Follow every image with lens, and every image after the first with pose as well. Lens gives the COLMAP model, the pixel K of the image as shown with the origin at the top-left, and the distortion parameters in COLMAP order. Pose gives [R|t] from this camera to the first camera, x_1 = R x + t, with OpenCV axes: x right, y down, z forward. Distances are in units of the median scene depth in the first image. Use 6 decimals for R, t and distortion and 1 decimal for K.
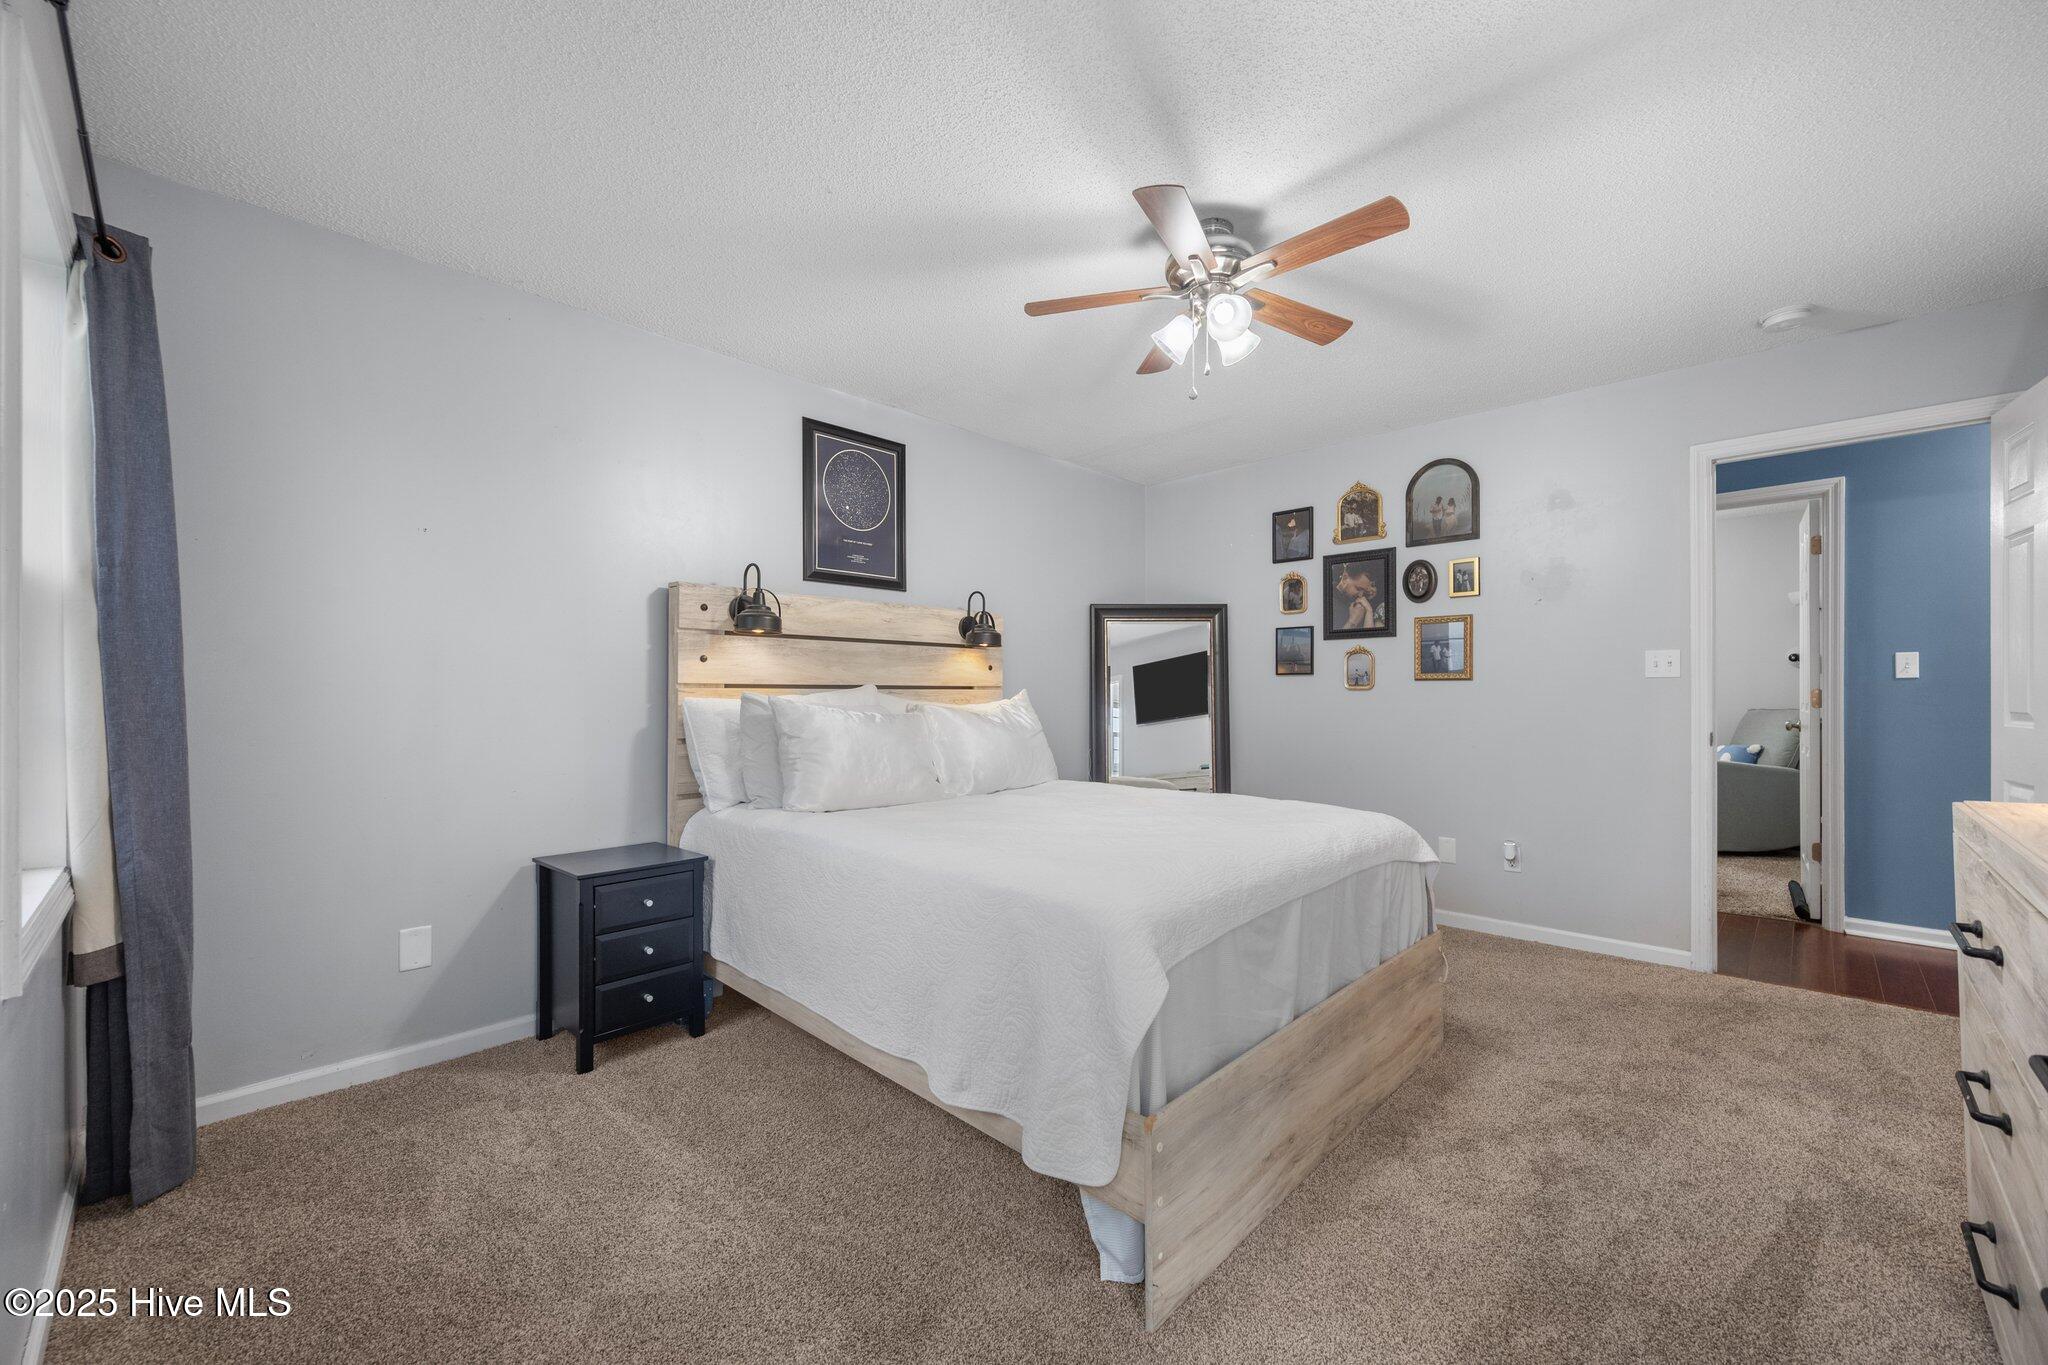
lens RADIAL K [[808.7, 0, 1033.9], [0, 808.7, 694.9], [0, 0, 1]] dist [-0.000365, -0.000266]
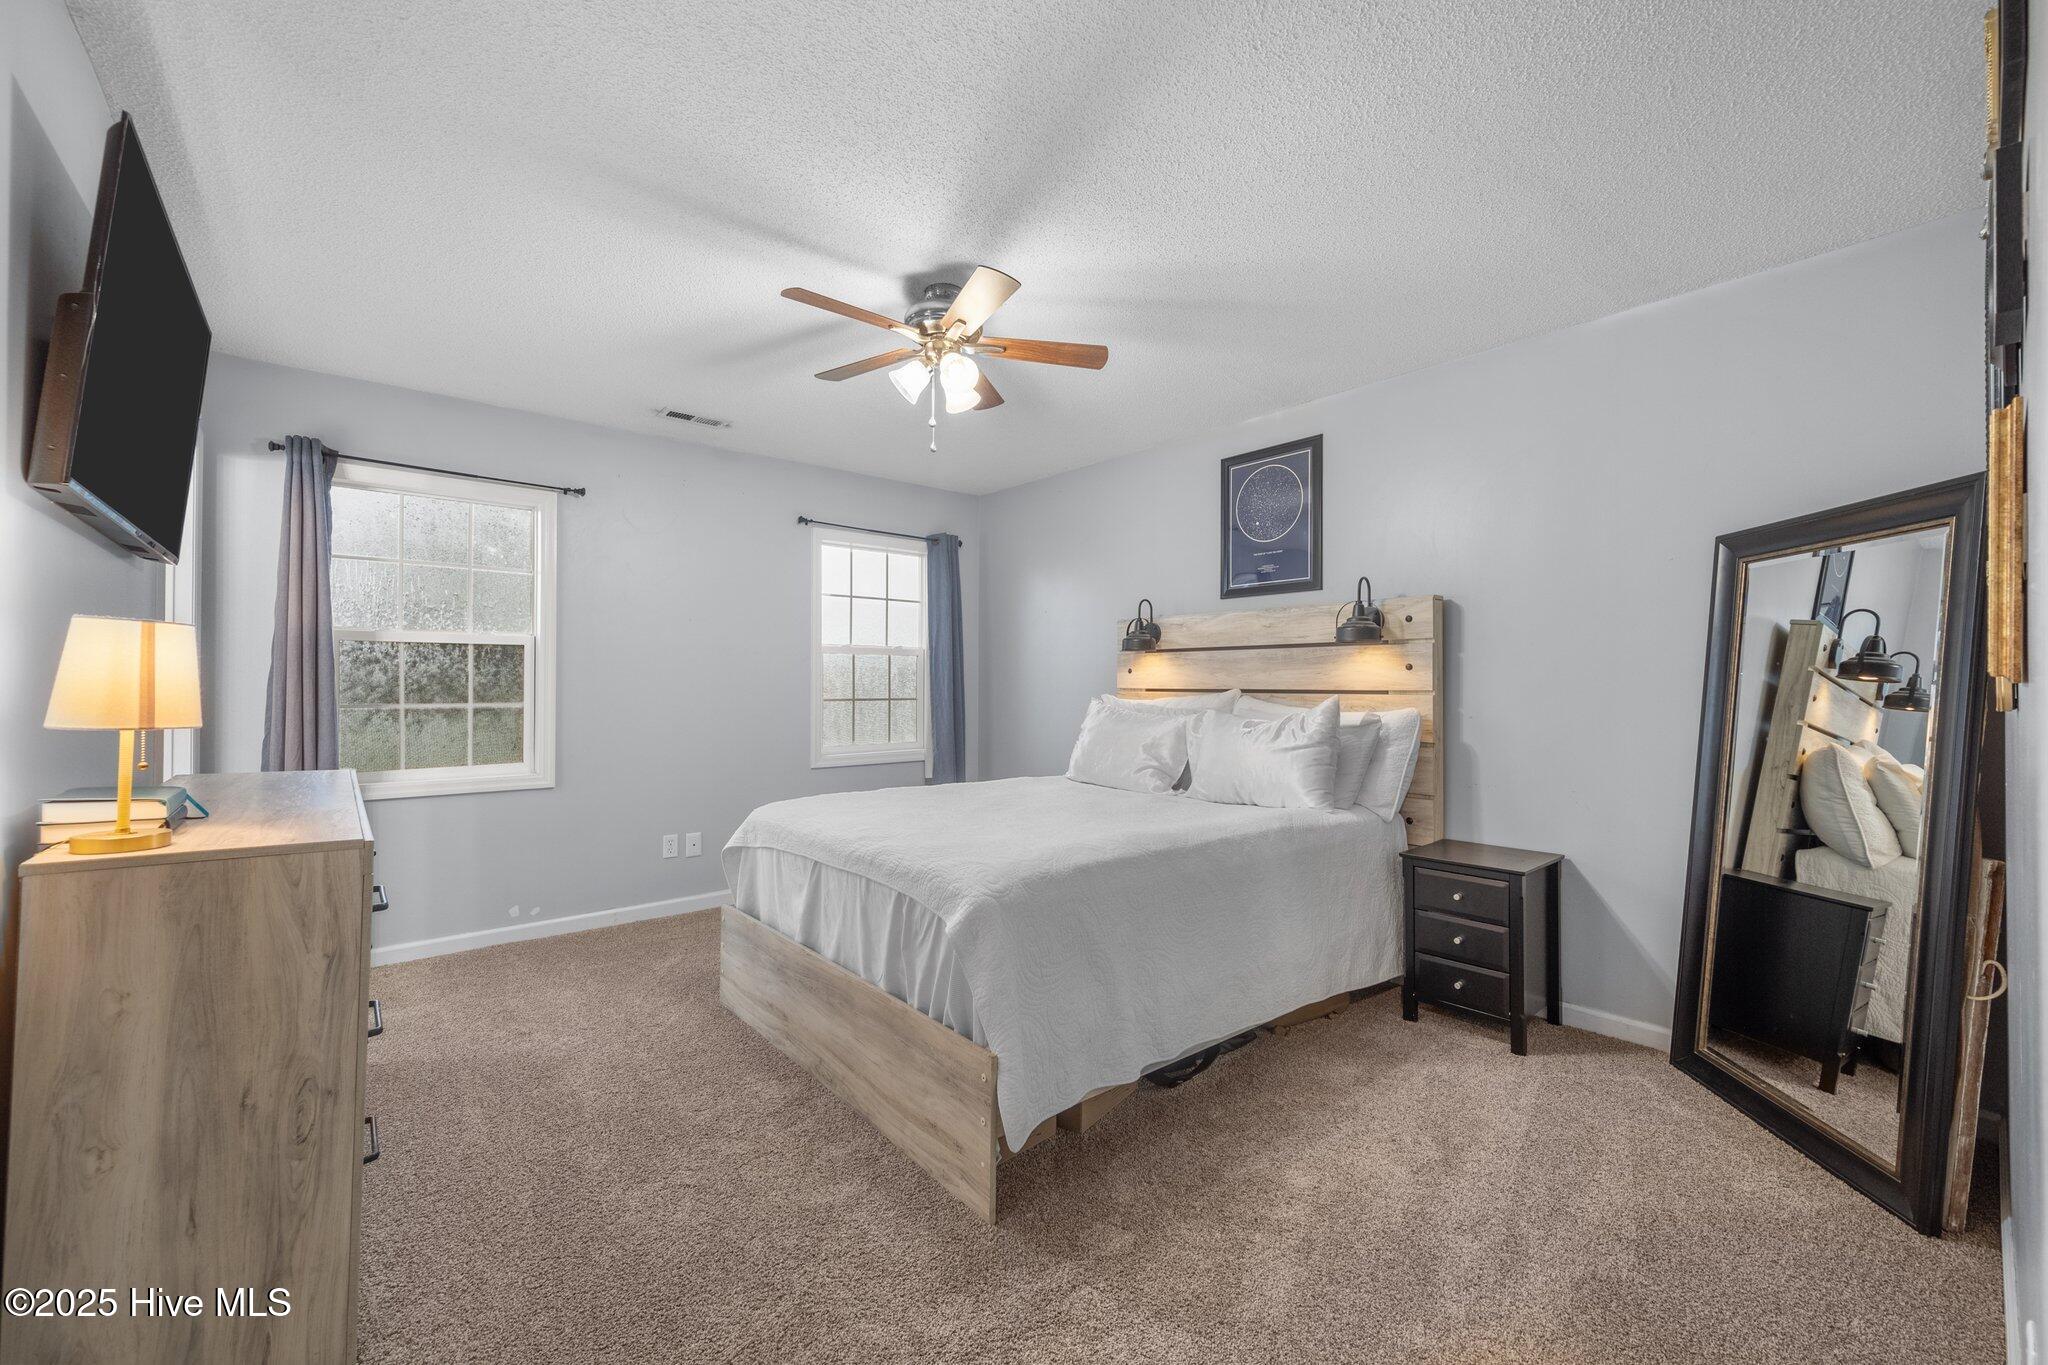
lens RADIAL K [[808.7, 0, 1029.5], [0, 808.7, 678.1], [0, 0, 1]] dist [-0.000365, -0.000266]
pose [[-0.104134, 0.003454, -0.994557, 0.863737], [0.002928, 0.999991, 0.003167, -0.029899], [0.994559, -0.002582, -0.104143, 0.800777]]
